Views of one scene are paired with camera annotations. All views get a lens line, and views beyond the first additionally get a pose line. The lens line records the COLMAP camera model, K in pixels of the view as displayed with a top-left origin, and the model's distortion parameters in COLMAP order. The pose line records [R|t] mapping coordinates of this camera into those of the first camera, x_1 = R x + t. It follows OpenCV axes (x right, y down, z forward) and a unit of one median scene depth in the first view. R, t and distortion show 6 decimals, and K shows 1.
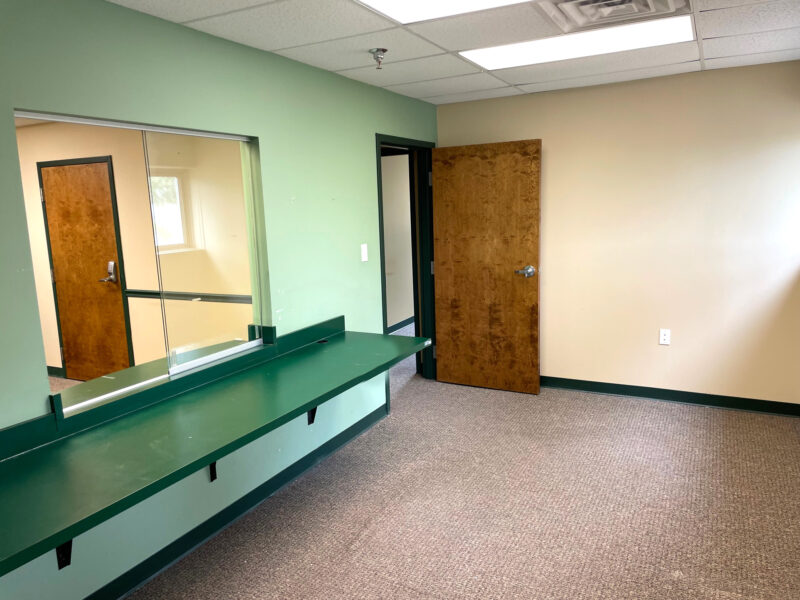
lens RADIAL K [[599.9, 0, 400.0], [0, 599.9, 300.0], [0, 0, 1]] dist [-0.040715, -0.003526]
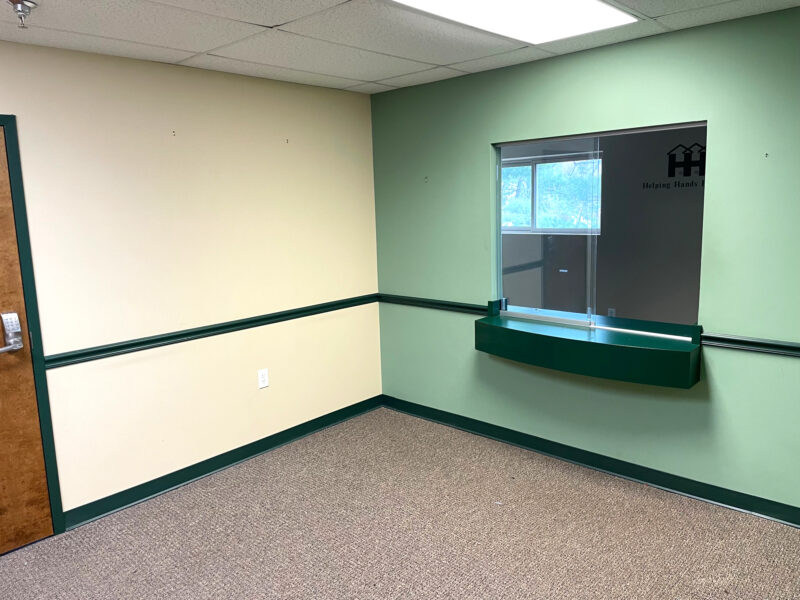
lens RADIAL K [[599.9, 0, 400.0], [0, 599.9, 300.0], [0, 0, 1]] dist [-0.040715, -0.003526]
pose [[0.272469, -0.124286, 0.954104, -0.889431], [0.186945, 0.979563, 0.074215, -0.048846], [-0.943829, 0.158144, 0.290135, 0.516387]]
